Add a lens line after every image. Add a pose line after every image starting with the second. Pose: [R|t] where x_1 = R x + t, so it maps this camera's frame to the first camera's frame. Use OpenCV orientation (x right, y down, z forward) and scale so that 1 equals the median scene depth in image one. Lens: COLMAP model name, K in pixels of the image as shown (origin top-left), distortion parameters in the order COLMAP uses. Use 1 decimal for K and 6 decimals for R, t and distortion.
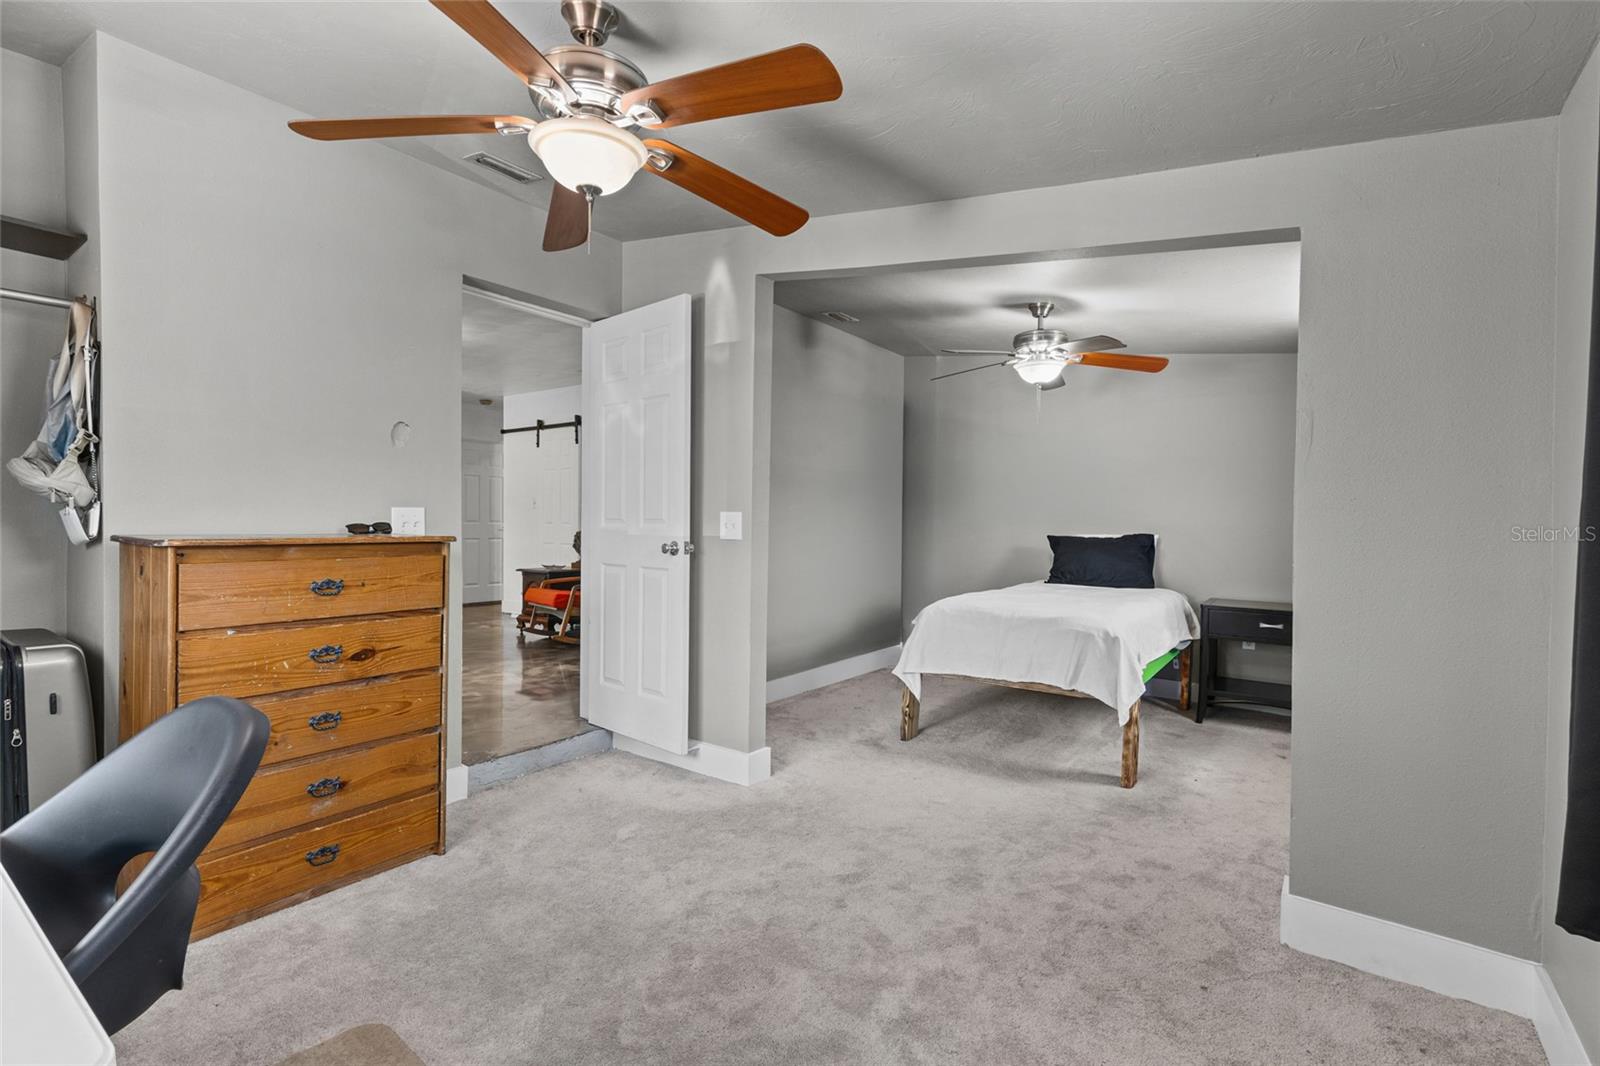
lens RADIAL K [[740.8, 0, 800.0], [0, 740.8, 533.0], [0, 0, 1]] dist [-0.003078, -0.000213]
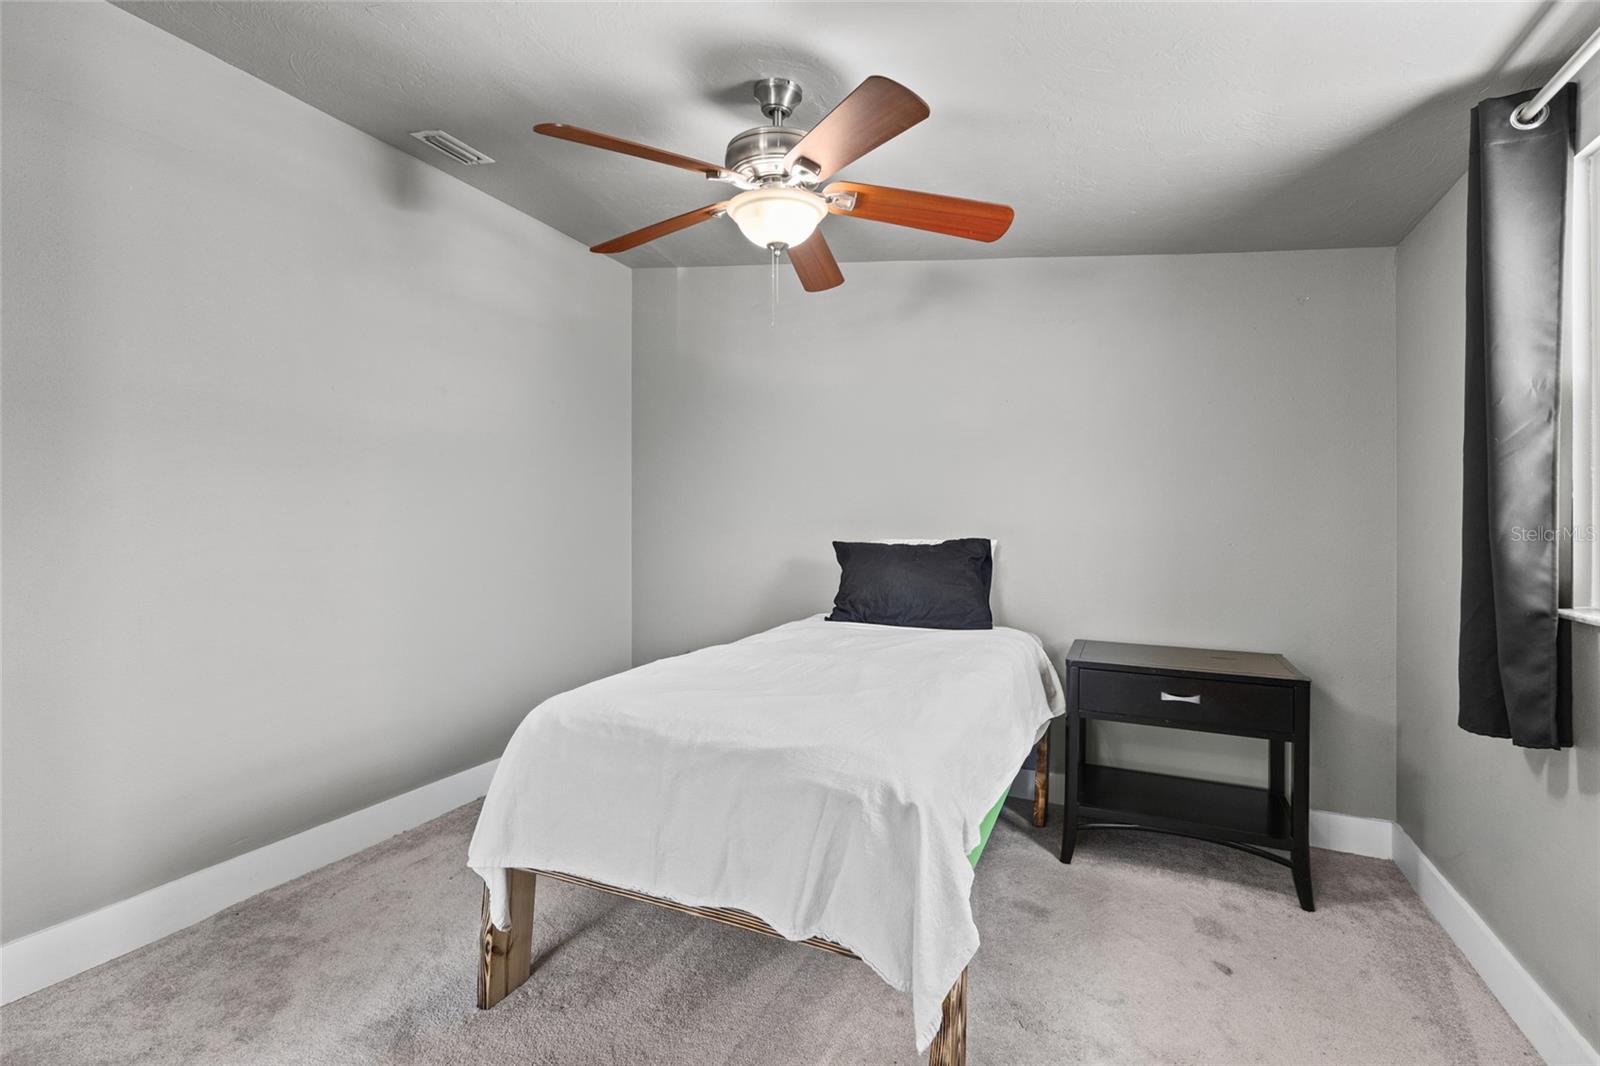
lens RADIAL K [[742.7, 0, 800.0], [0, 742.7, 533.0], [0, 0, 1]] dist [-0.000764, -0.000211]
pose [[0.980188, -0.011256, 0.197748, 0.223781], [0.010442, 0.999932, 0.005159, -0.009501], [-0.197793, -0.002992, 0.980239, 0.475184]]
